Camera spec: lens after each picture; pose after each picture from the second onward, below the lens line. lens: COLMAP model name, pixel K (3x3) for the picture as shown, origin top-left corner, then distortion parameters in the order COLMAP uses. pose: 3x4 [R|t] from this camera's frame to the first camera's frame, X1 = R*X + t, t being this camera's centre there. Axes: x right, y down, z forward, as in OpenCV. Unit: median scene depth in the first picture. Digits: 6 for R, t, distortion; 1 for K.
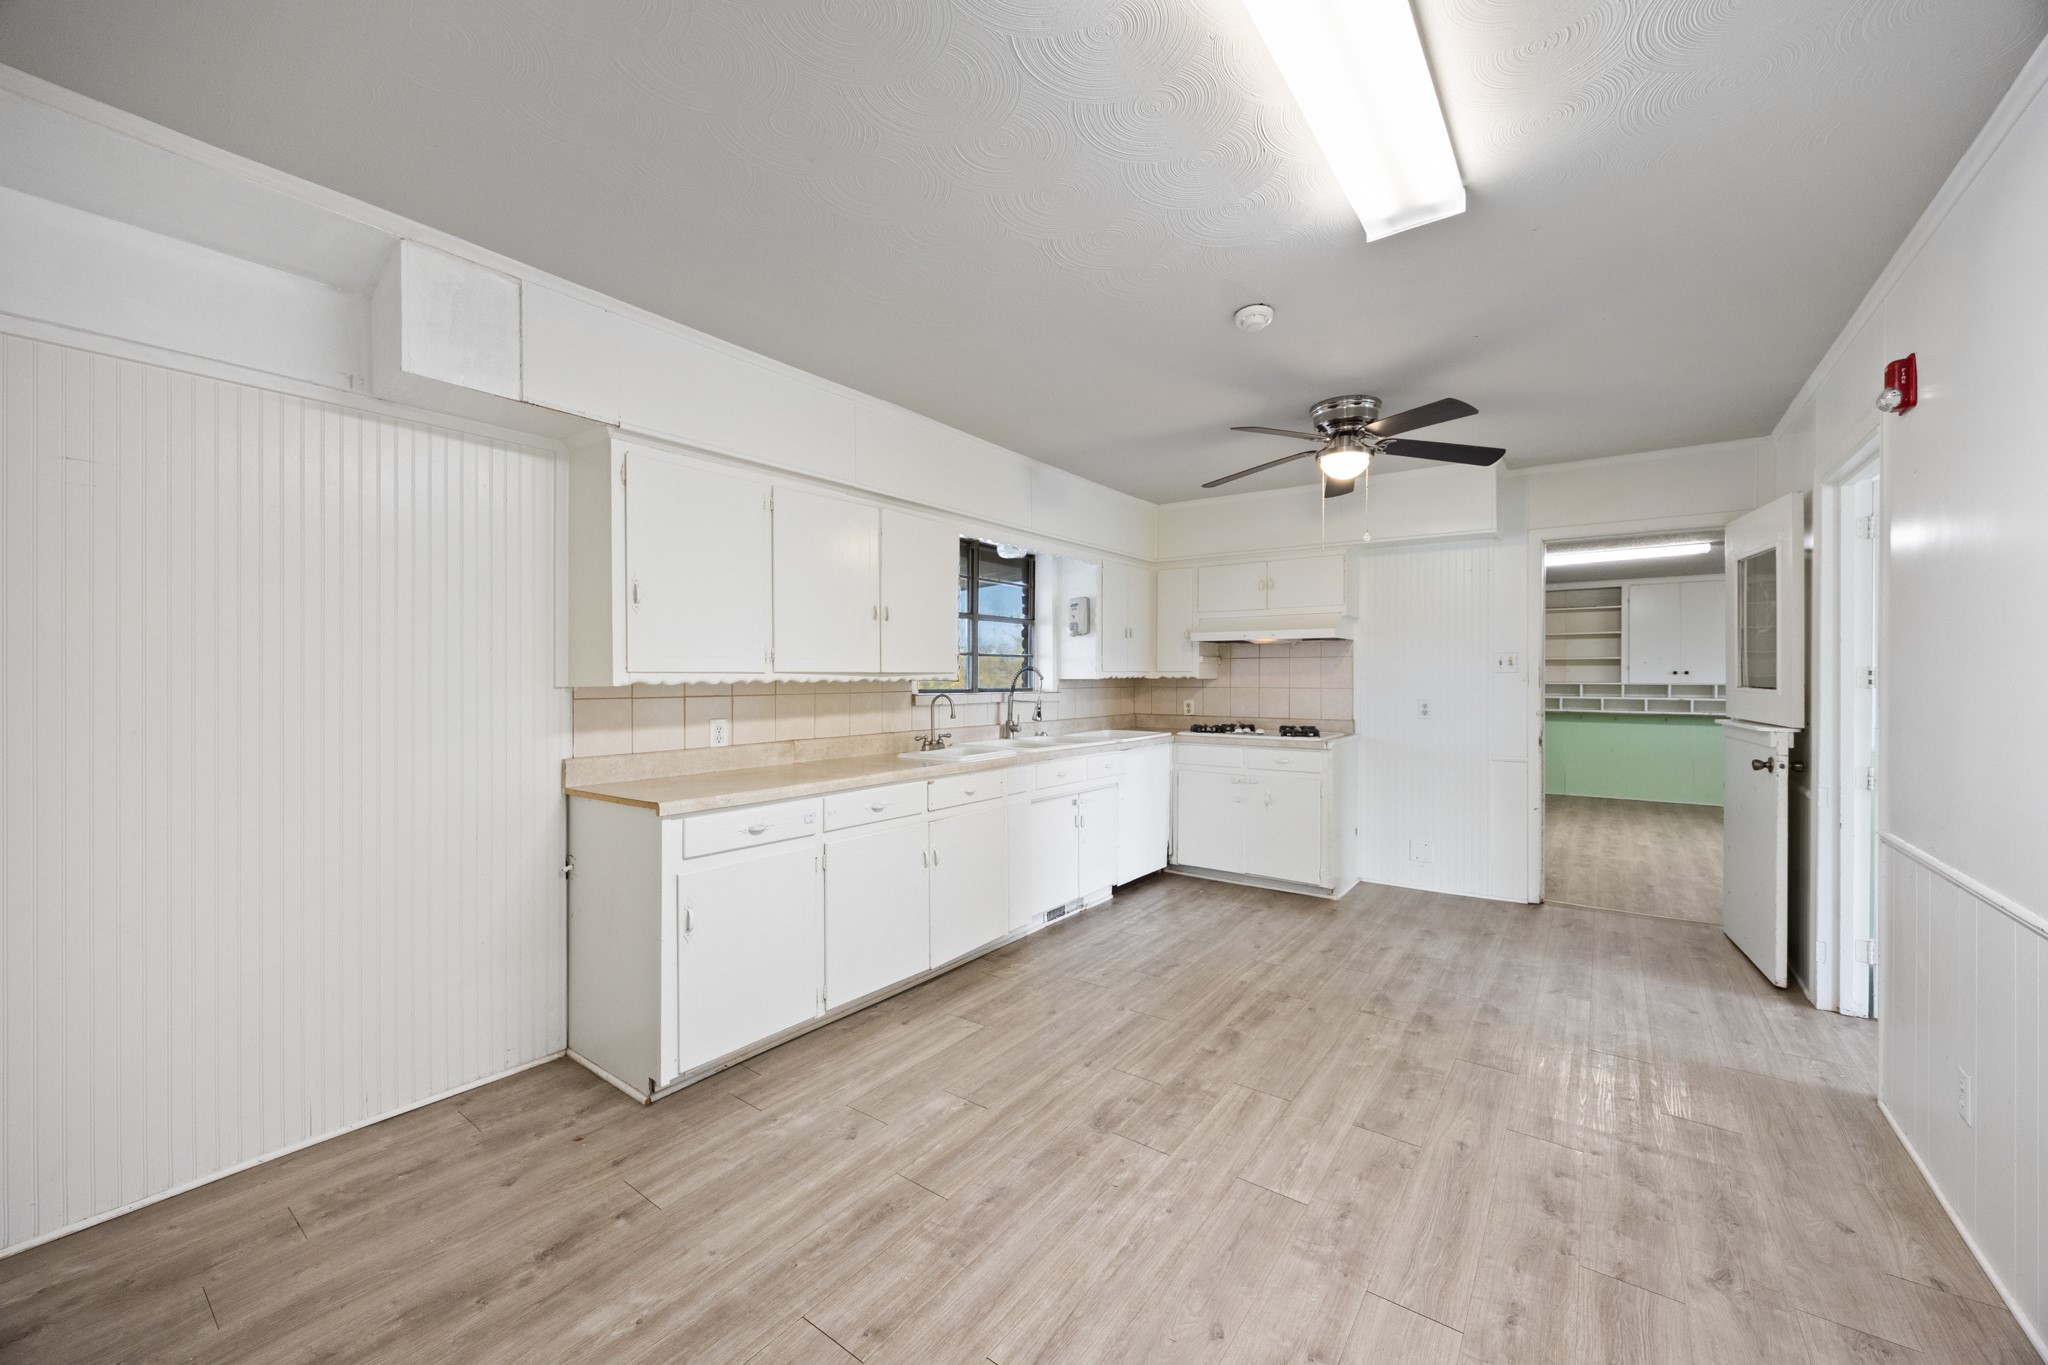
lens RADIAL K [[796.2, 0, 1001.4], [0, 796.2, 682.7], [0, 0, 1]] dist [-0.000176, 0.000088]
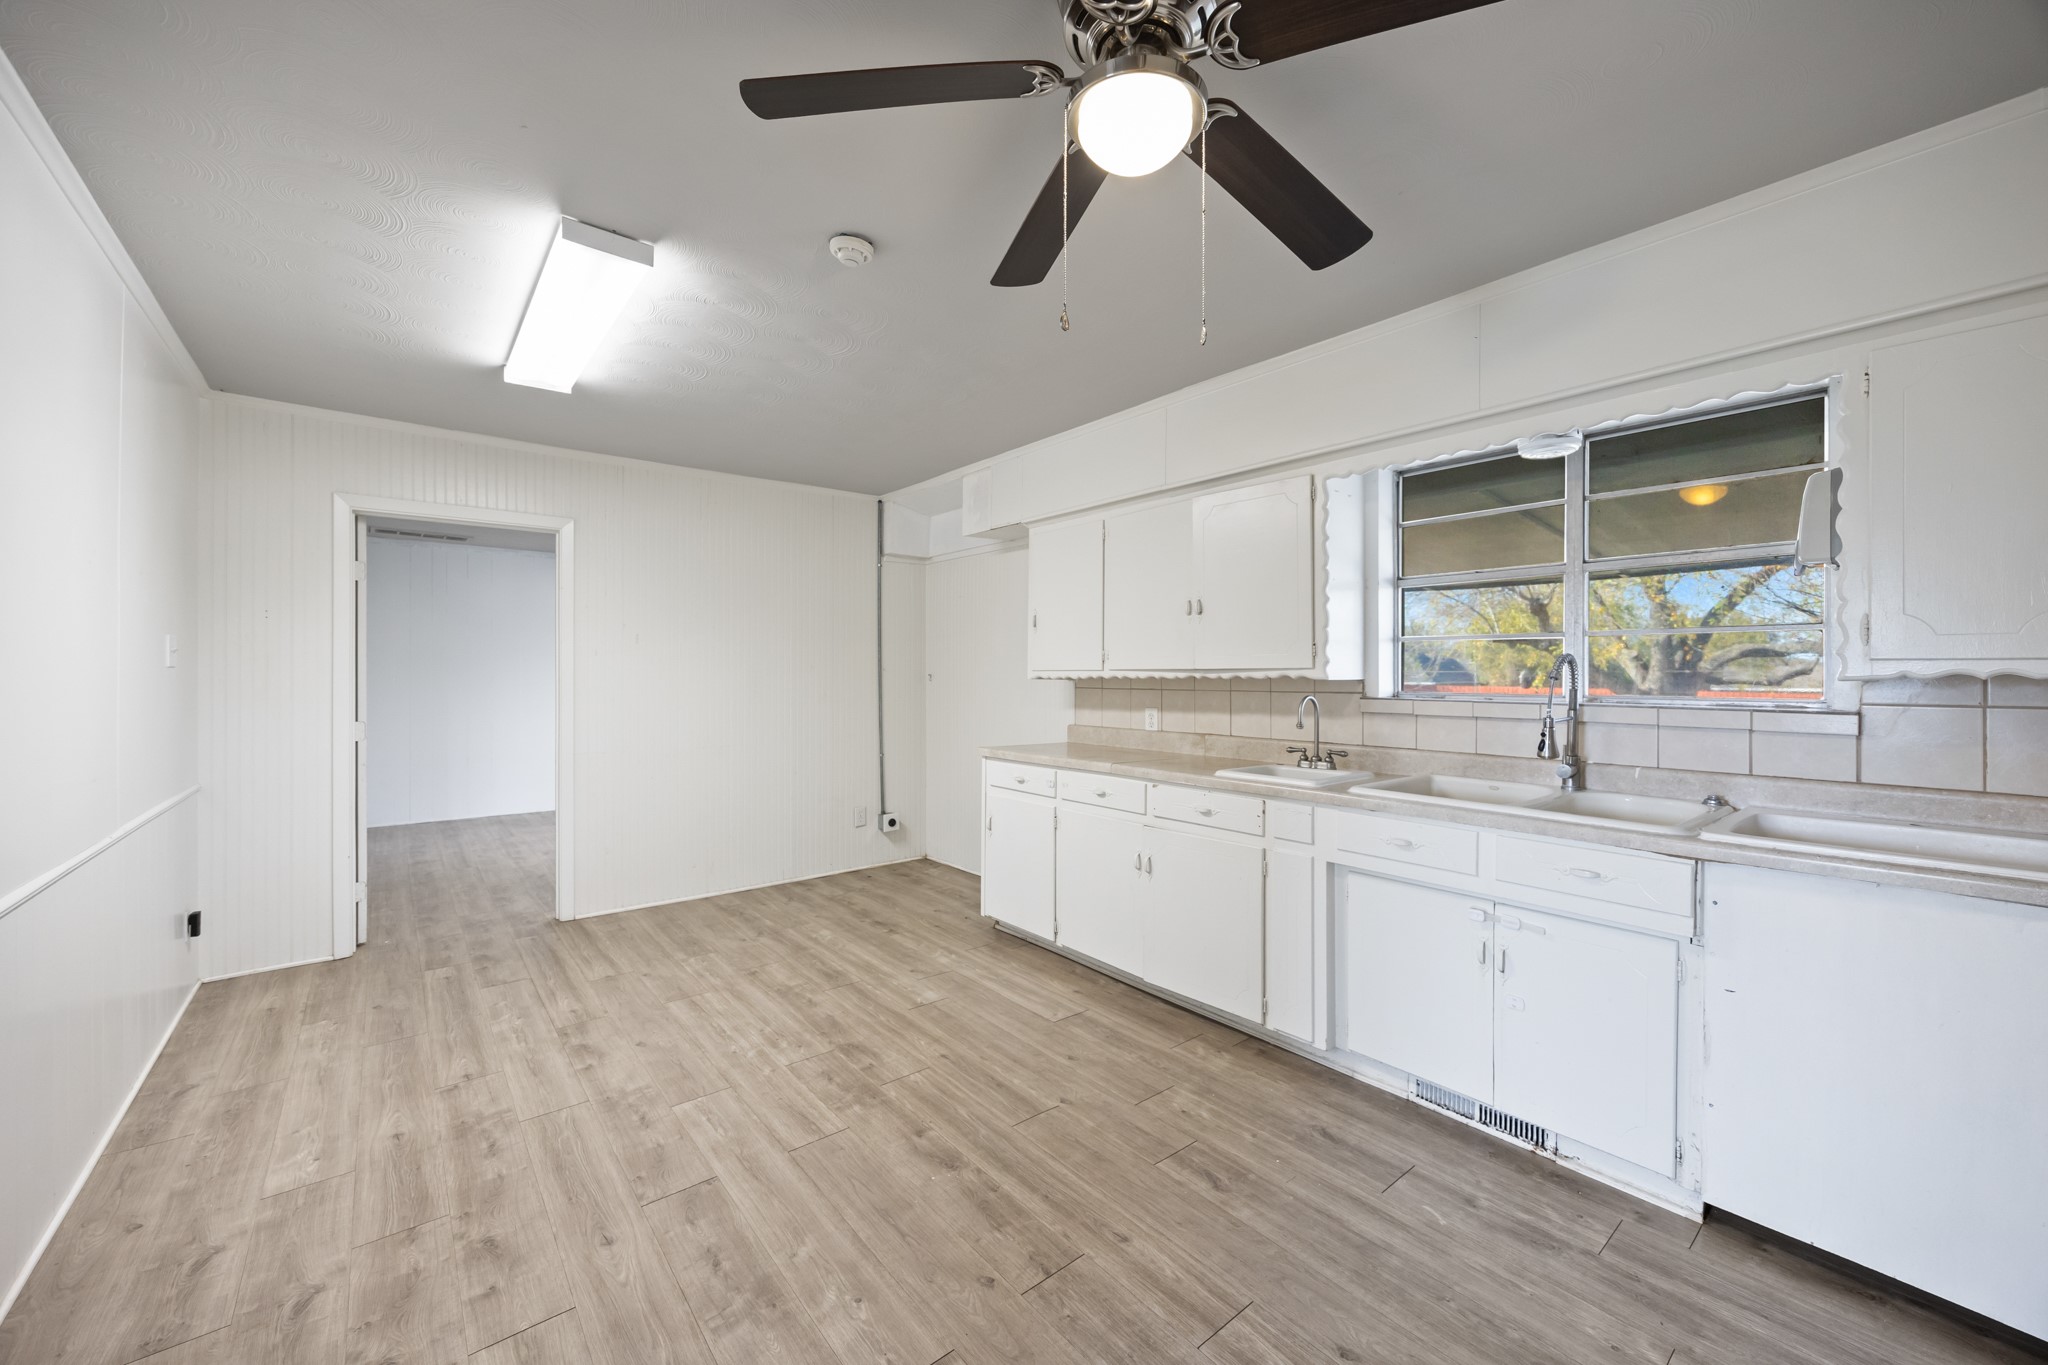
lens RADIAL K [[763.3, 0, 1024.1], [0, 763.3, 676.0], [0, 0, 1]] dist [-0.000380, -0.000516]
pose [[-0.224249, 0.002117, -0.974530, 0.942022], [-0.007494, 0.999964, 0.003897, -0.007786], [0.974503, 0.008177, -0.224225, 1.200152]]
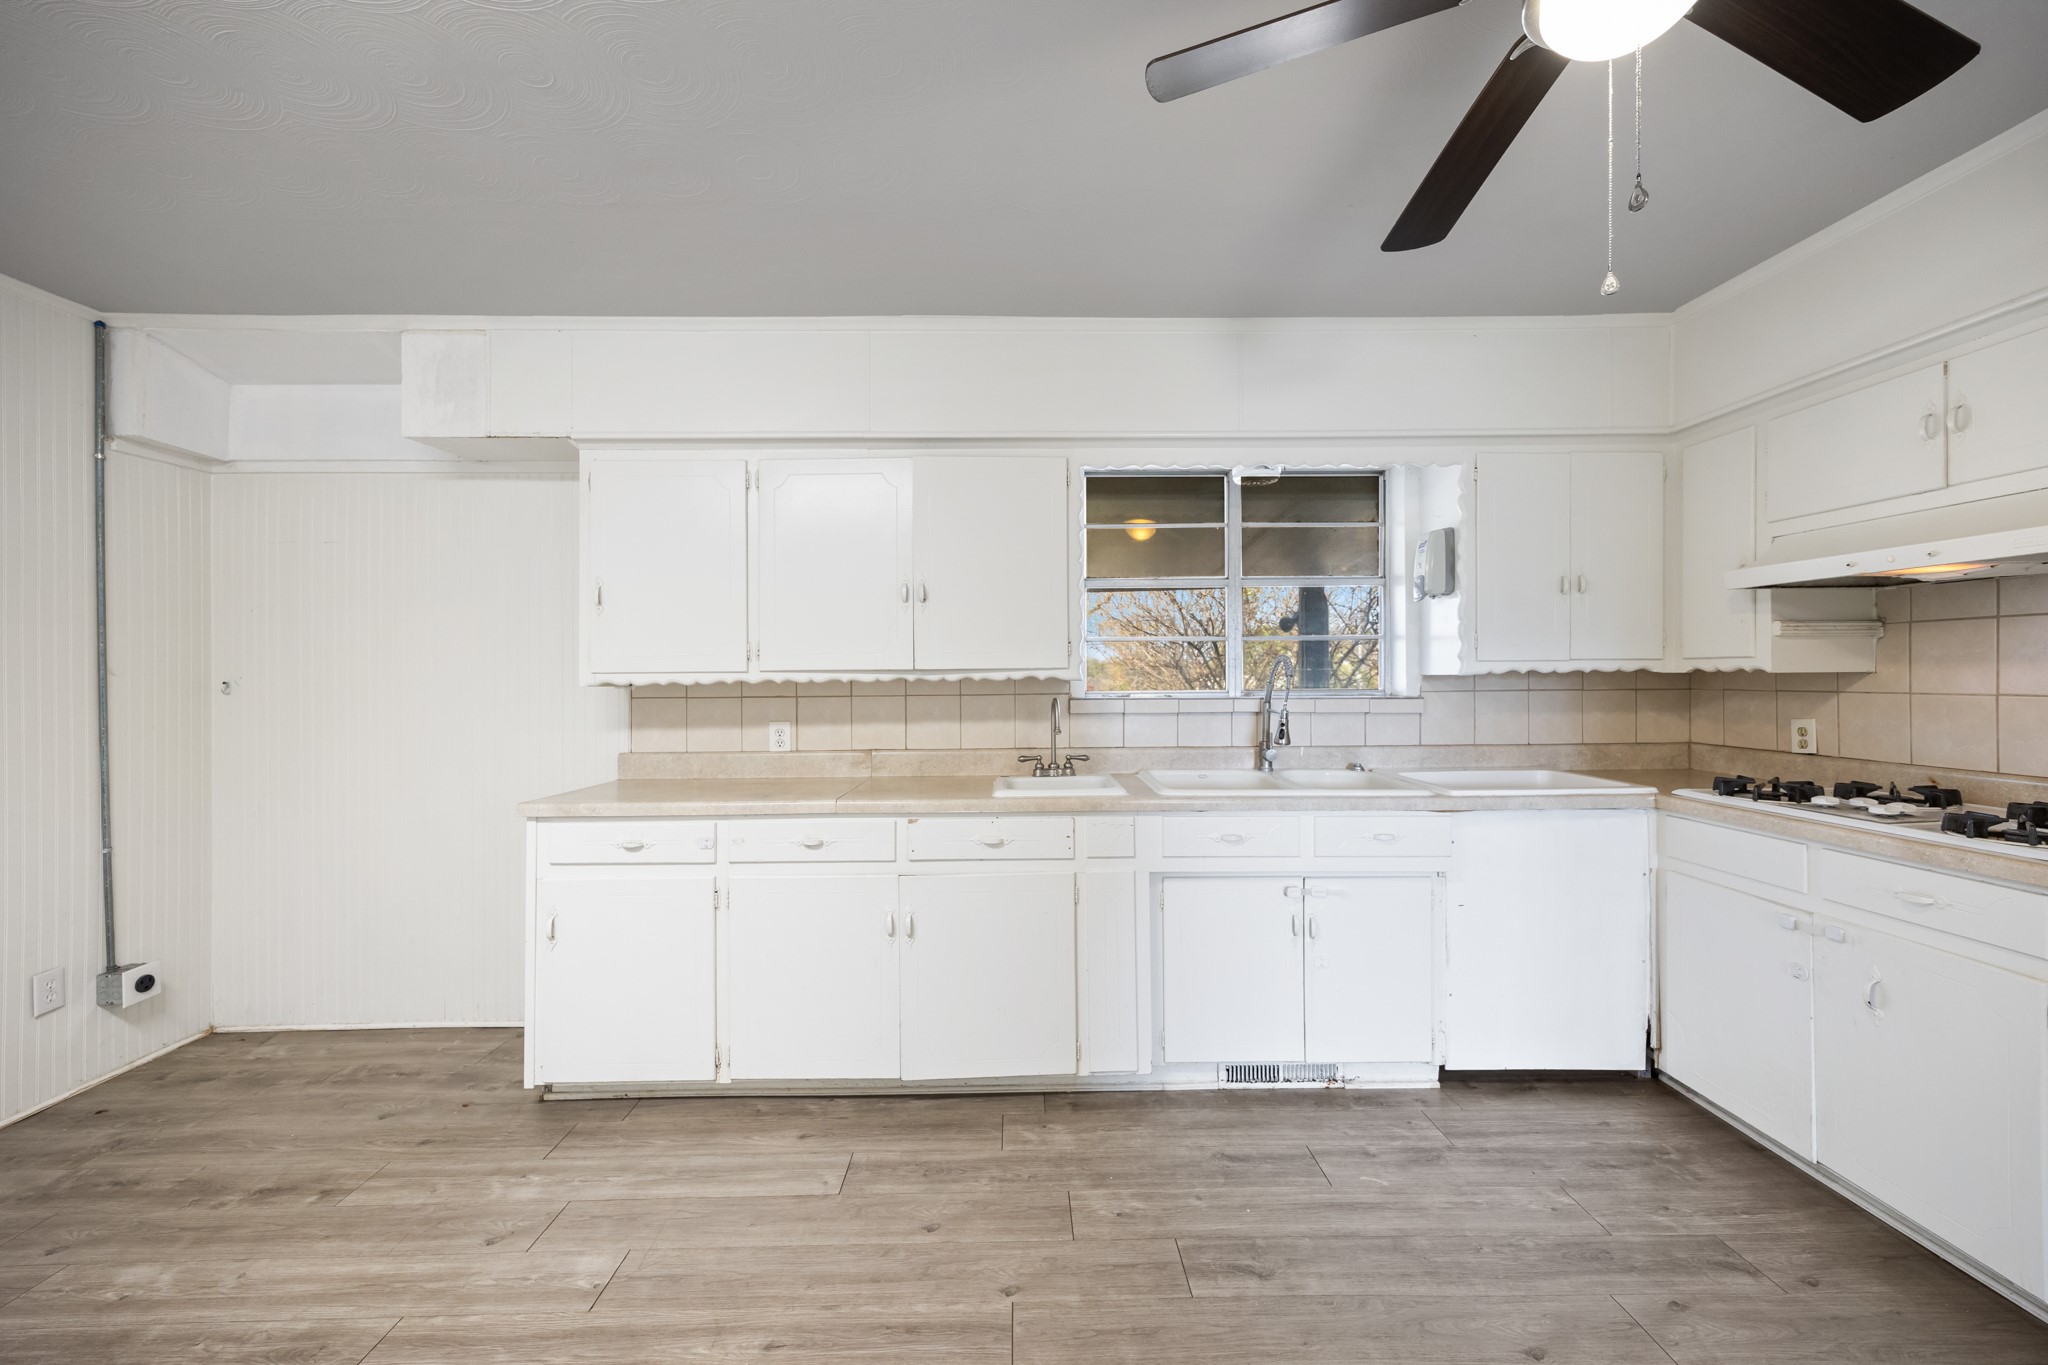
lens RADIAL K [[808.4, 0, 1012.5], [0, 808.4, 673.2], [0, 0, 1]] dist [0.007399, -0.000596]
pose [[0.614112, -0.004301, -0.789207, 0.626971], [0.002322, 0.999991, -0.003643, -0.007509], [0.789215, 0.000404, 0.614116, 0.708782]]
